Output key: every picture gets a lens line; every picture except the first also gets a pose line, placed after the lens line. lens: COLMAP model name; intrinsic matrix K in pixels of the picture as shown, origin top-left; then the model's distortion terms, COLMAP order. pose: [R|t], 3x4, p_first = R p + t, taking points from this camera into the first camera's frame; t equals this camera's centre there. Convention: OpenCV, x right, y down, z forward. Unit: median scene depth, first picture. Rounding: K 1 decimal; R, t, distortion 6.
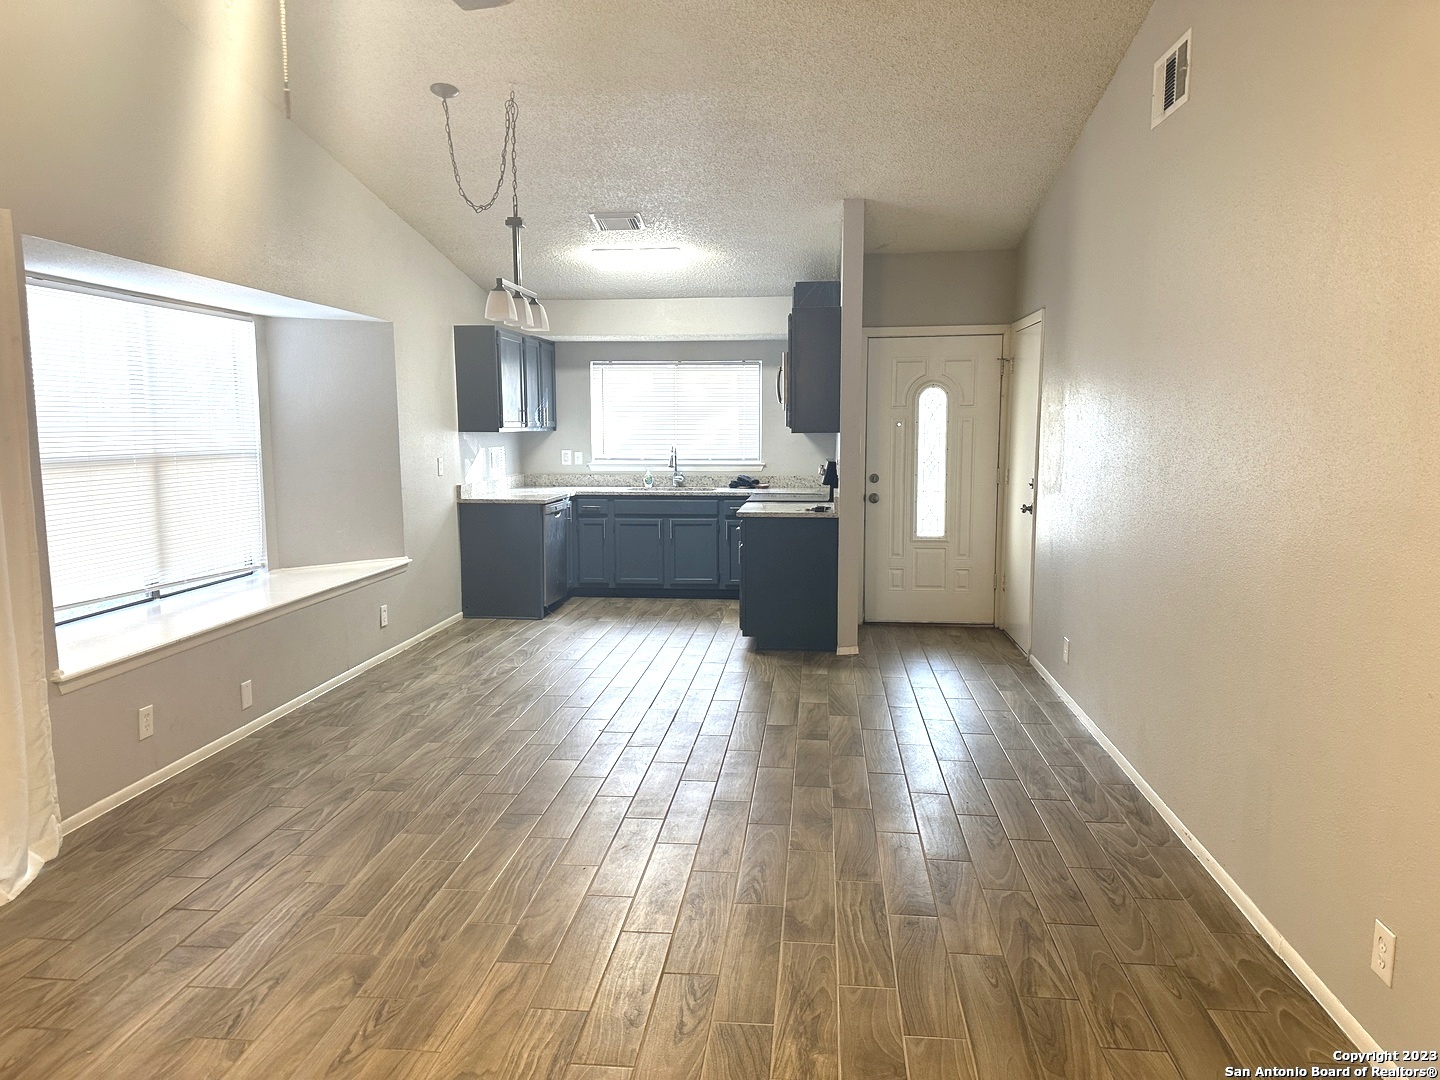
lens RADIAL K [[1006.2, 0, 720.0], [0, 1006.2, 540.0], [0, 0, 1]] dist [0.154161, -0.283096]
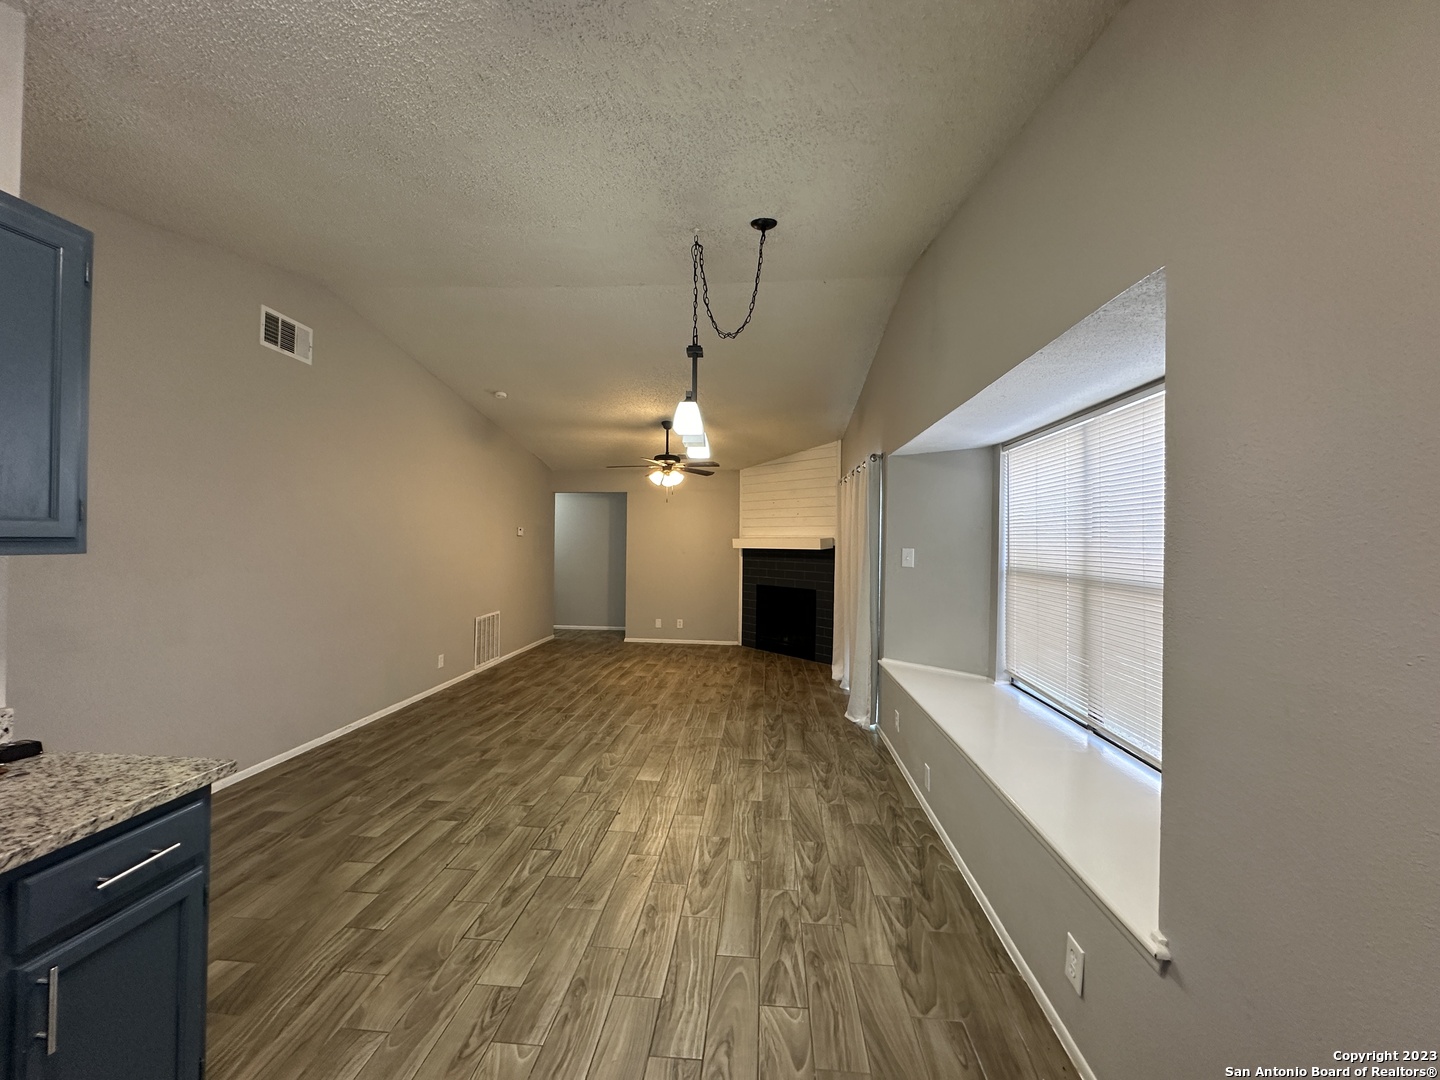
lens RADIAL K [[572.7, 0, 721.8], [0, 572.7, 538.8], [0, 0, 1]] dist [-0.002667, 0.000332]
pose [[-0.999640, -0.011365, -0.024288, -0.238631], [-0.013994, 0.993721, 0.111008, -0.202390], [0.022874, 0.111308, -0.993523, 1.787497]]
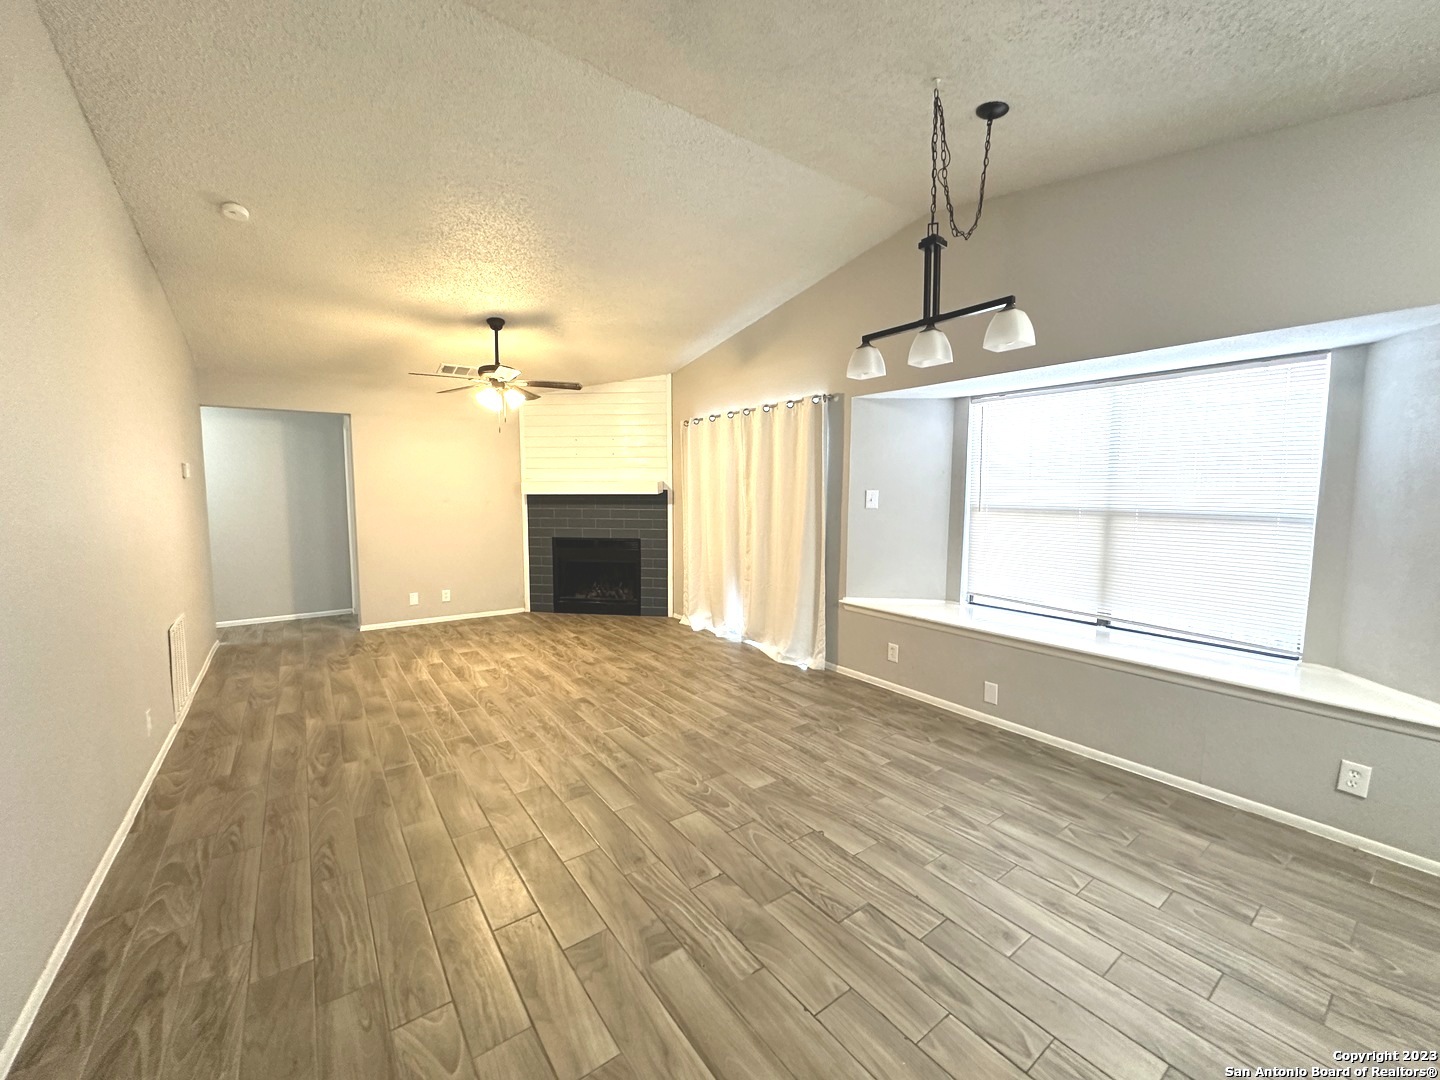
lens RADIAL K [[572.7, 0, 721.8], [0, 572.7, 538.8], [0, 0, 1]] dist [-0.002667, 0.000332]
pose [[-0.741504, 0.056451, -0.668570, 0.289689], [-0.079774, 0.981968, 0.171389, -0.151724], [0.666189, 0.180420, -0.723630, 1.408194]]
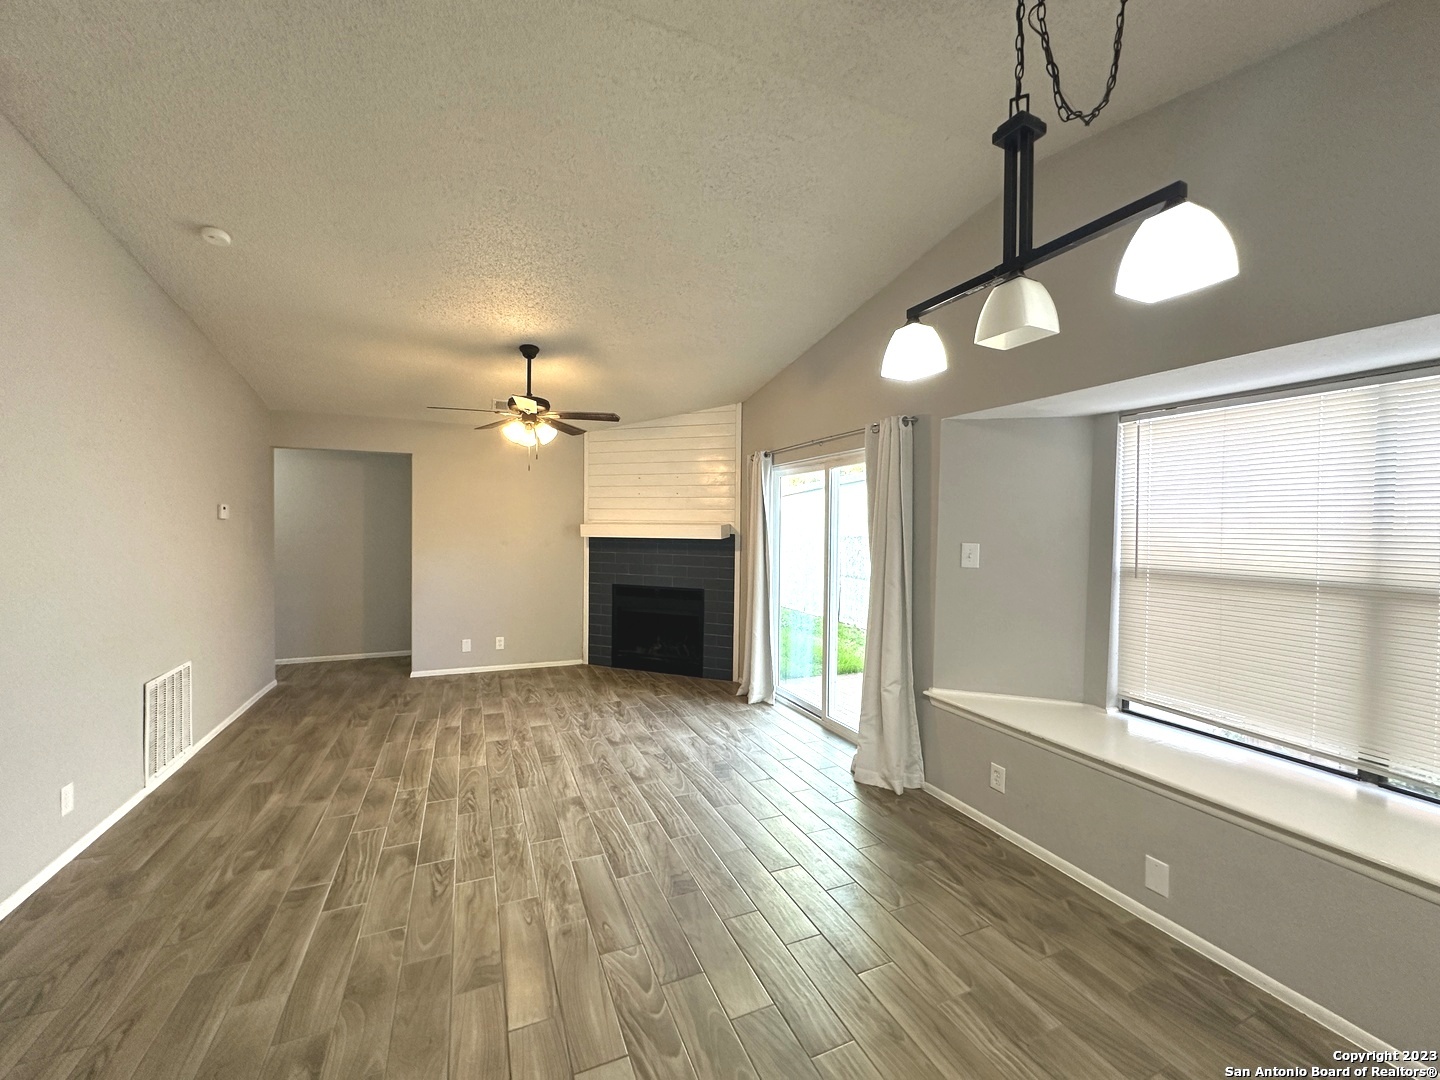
lens RADIAL K [[572.7, 0, 721.8], [0, 572.7, 538.8], [0, 0, 1]] dist [-0.002667, 0.000332]
pose [[-0.869825, 0.000566, -0.493361, 0.061548], [-0.069643, 0.989845, 0.123920, -0.158708], [0.488421, 0.142148, -0.860952, 1.319533]]
